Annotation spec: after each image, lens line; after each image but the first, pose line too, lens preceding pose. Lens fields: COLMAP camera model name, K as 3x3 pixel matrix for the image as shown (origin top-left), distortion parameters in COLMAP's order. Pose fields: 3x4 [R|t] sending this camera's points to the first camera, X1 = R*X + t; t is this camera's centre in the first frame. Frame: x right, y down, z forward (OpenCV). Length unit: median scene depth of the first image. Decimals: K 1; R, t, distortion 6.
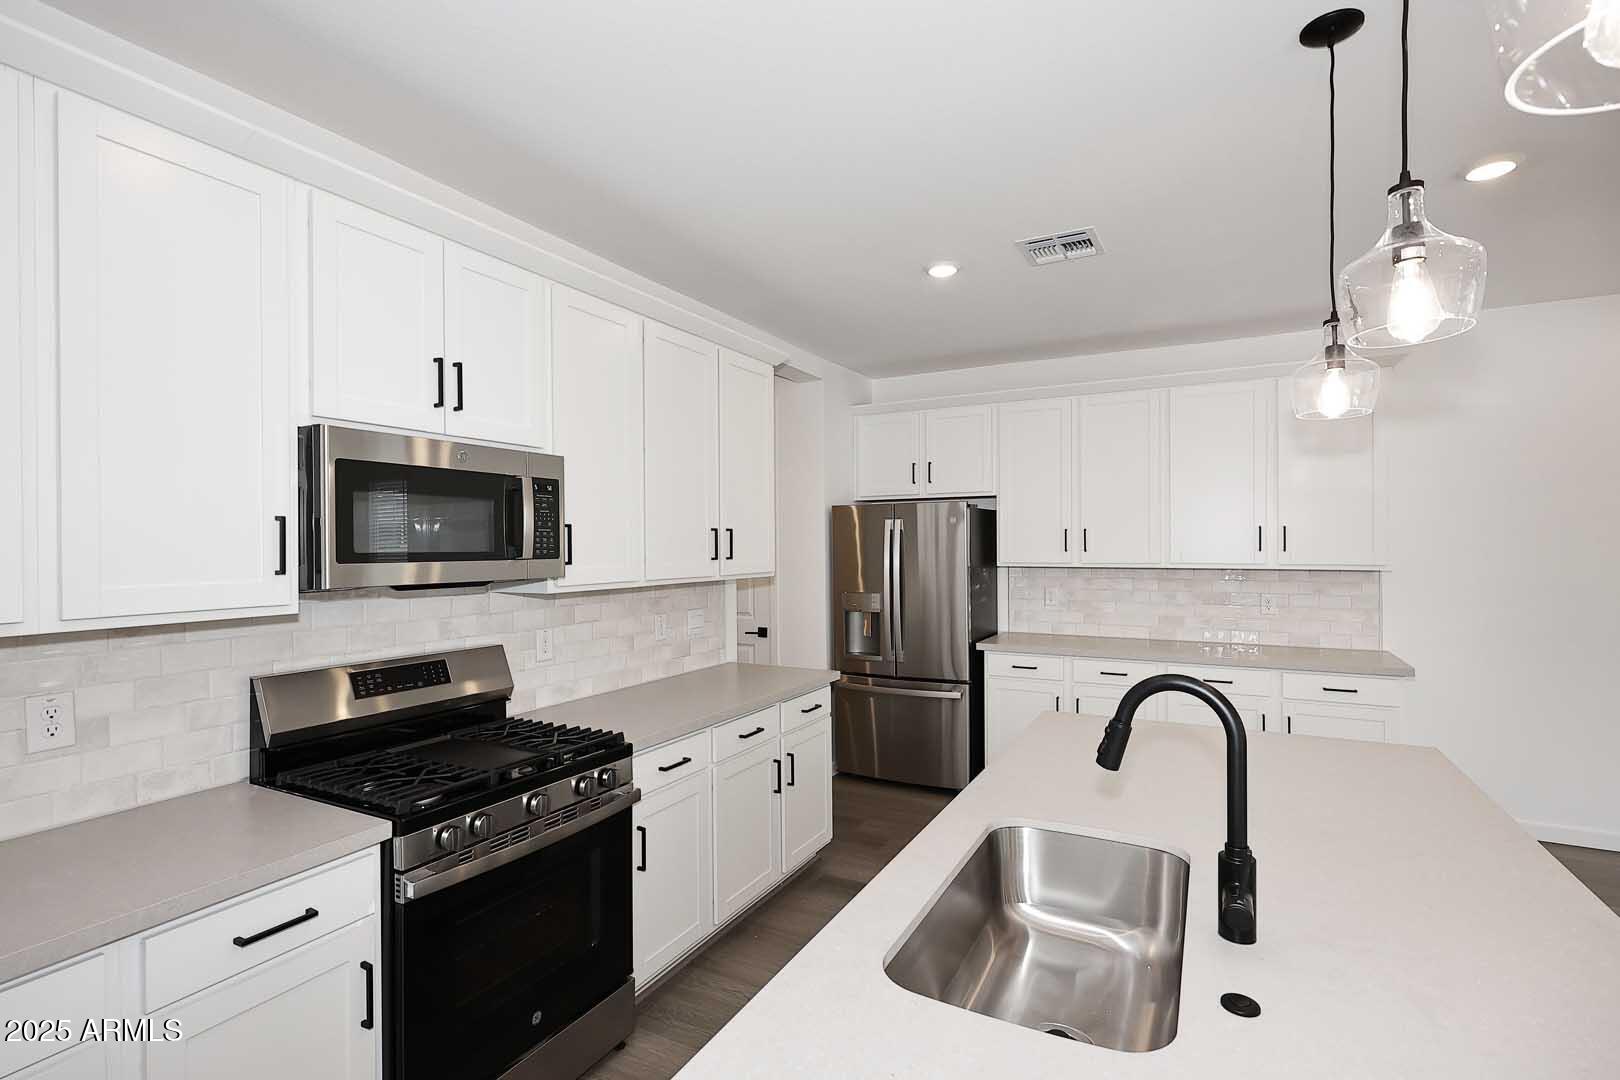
lens RADIAL K [[753.1, 0, 814.7], [0, 753.1, 546.3], [0, 0, 1]] dist [-0.000399, -0.000089]
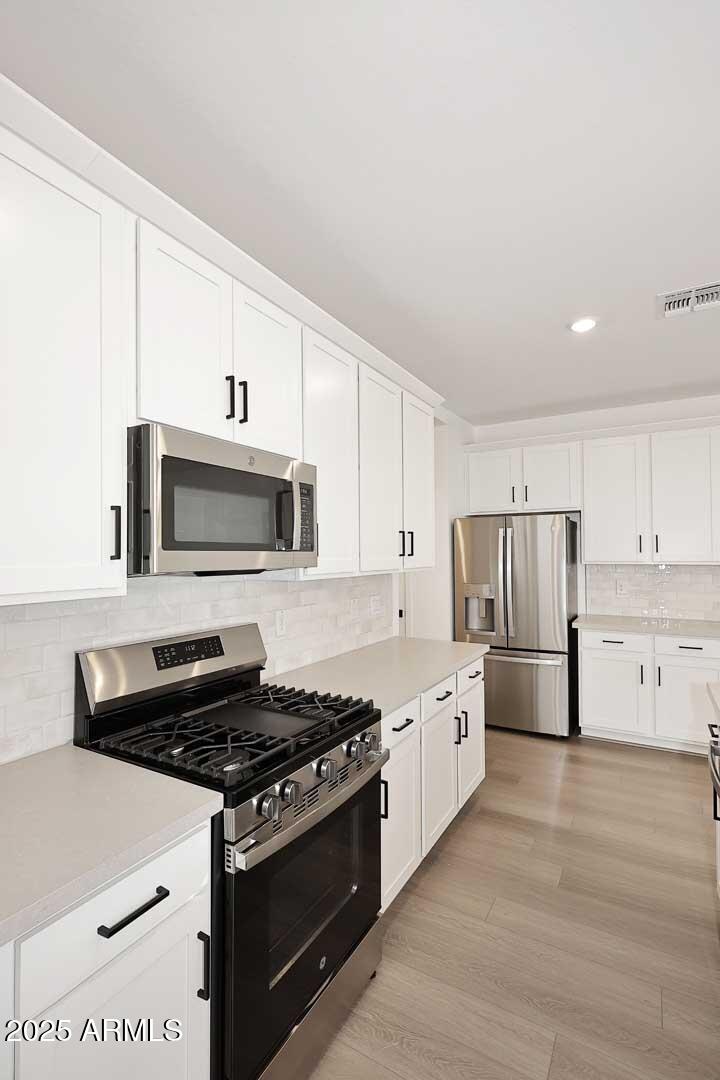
lens RADIAL K [[502.0, 0, 349.5], [0, 502.0, 545.6], [0, 0, 1]] dist [-0.000399, -0.000089]
pose [[0.998948, -0.000357, -0.045867, -0.226969], [-0.000524, 0.999816, -0.019182, 0.020947], [0.045865, 0.019186, 0.998763, 0.194272]]
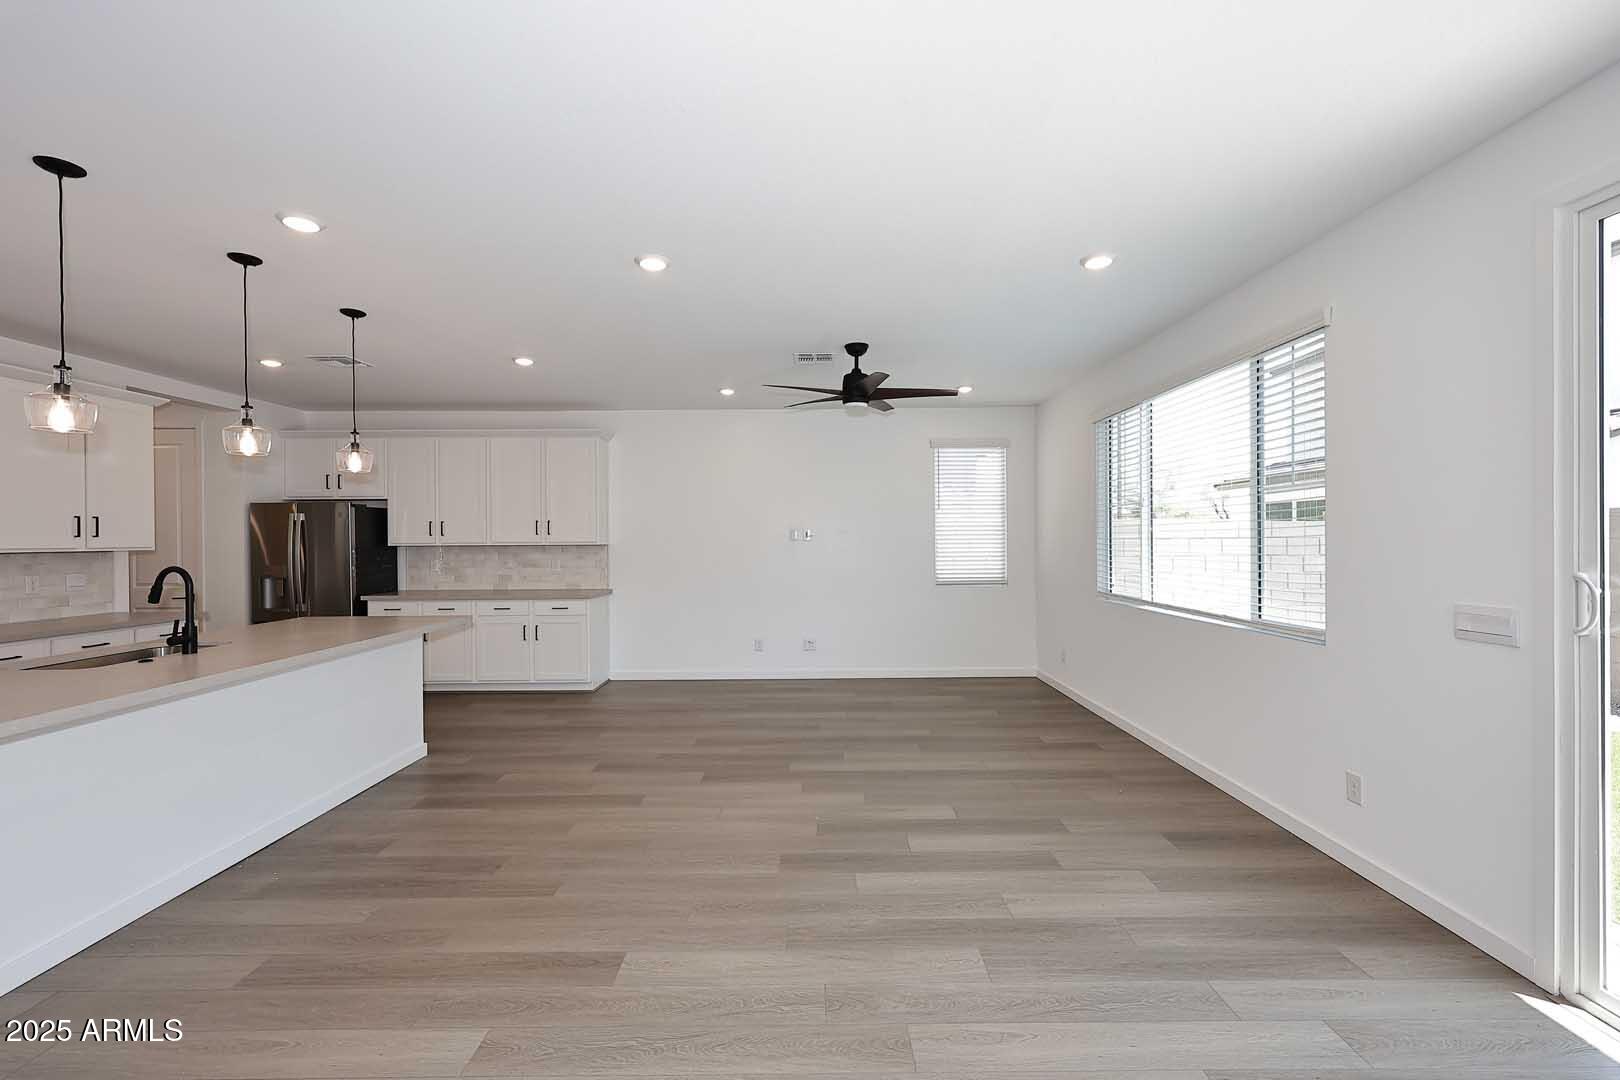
lens RADIAL K [[673.0, 0, 813.6], [0, 673.0, 543.5], [0, 0, 1]] dist [0.000831, 0.000920]
pose [[0.877556, -0.003196, 0.479463, 0.634599], [0.002777, 0.999995, 0.001583, 0.040575], [-0.479465, -0.000058, 0.877561, -1.096946]]
